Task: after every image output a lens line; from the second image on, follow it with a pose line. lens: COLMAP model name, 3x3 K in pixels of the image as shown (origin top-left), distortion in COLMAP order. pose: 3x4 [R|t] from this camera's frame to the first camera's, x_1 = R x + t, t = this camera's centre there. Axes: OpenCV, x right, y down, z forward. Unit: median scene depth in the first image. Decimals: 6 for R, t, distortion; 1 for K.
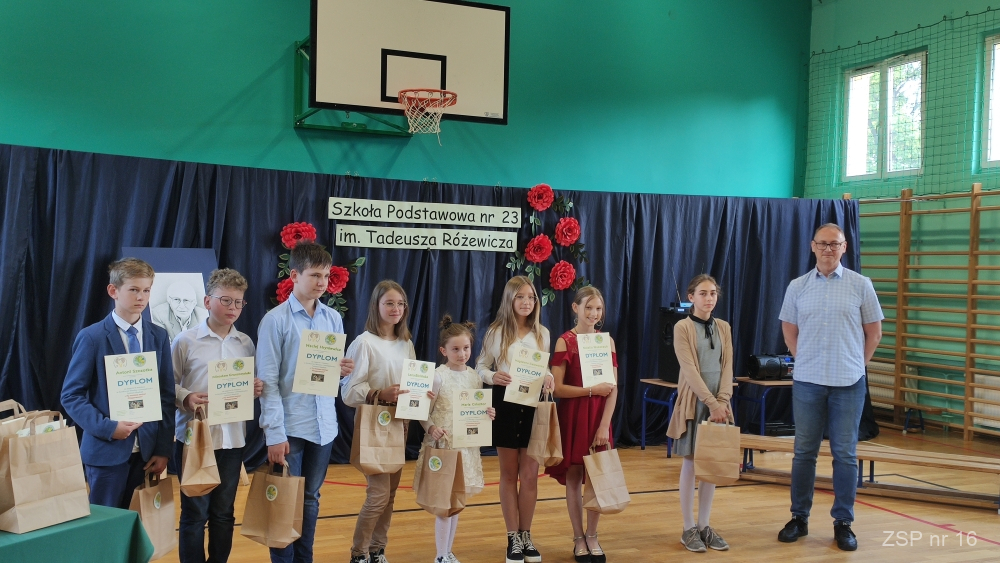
lens RADIAL K [[1043.9, 0, 506.0], [0, 1043.9, 280.6], [0, 0, 1]] dist [0.062868, 0.000000]
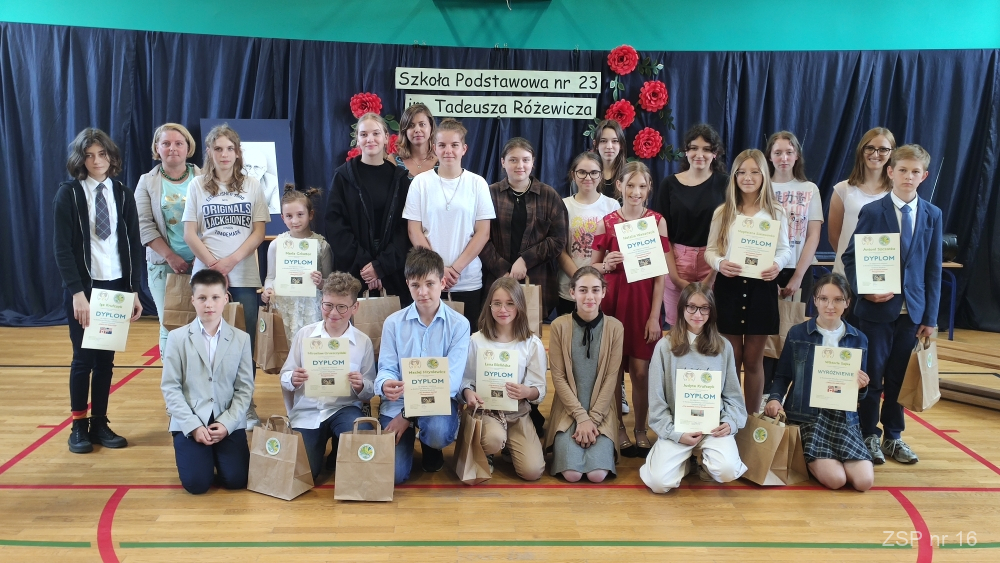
lens RADIAL K [[1043.9, 0, 502.6], [0, 1043.9, 281.9], [0, 0, 1]] dist [0.062868, 0.000000]
pose [[0.926249, 0.046329, -0.374054, 0.302173], [0.001027, 0.992103, 0.125423, 0.000565], [0.376910, -0.116557, 0.918887, 0.062182]]
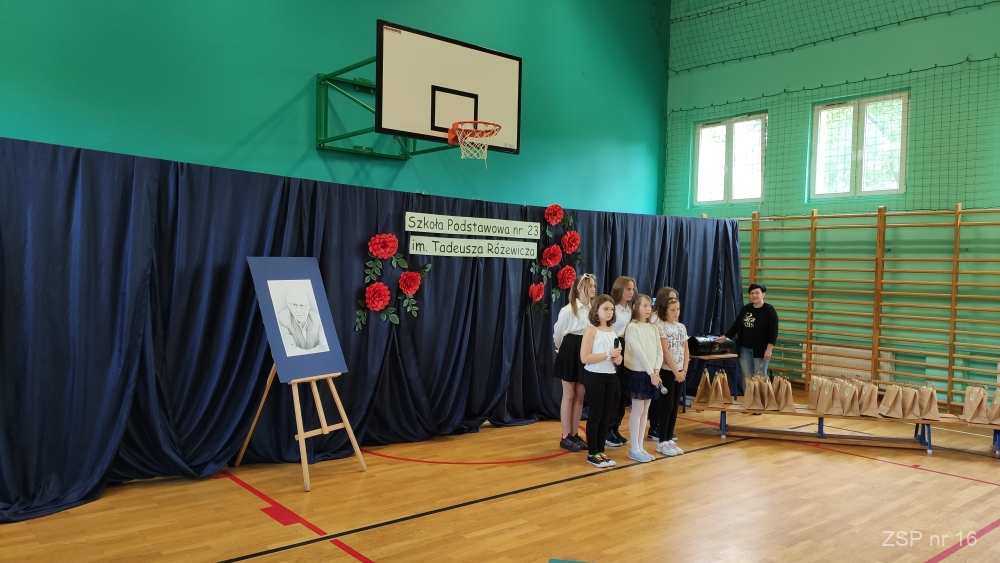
lens RADIAL K [[747.7, 0, 503.6], [0, 747.7, 279.5], [0, 0, 1]] dist [0.093215, -0.126586]
pose [[0.961136, -0.004610, 0.276037, -0.273471], [-0.000110, 0.999854, 0.017082, -0.018232], [-0.276076, -0.016448, 0.960995, 0.165447]]
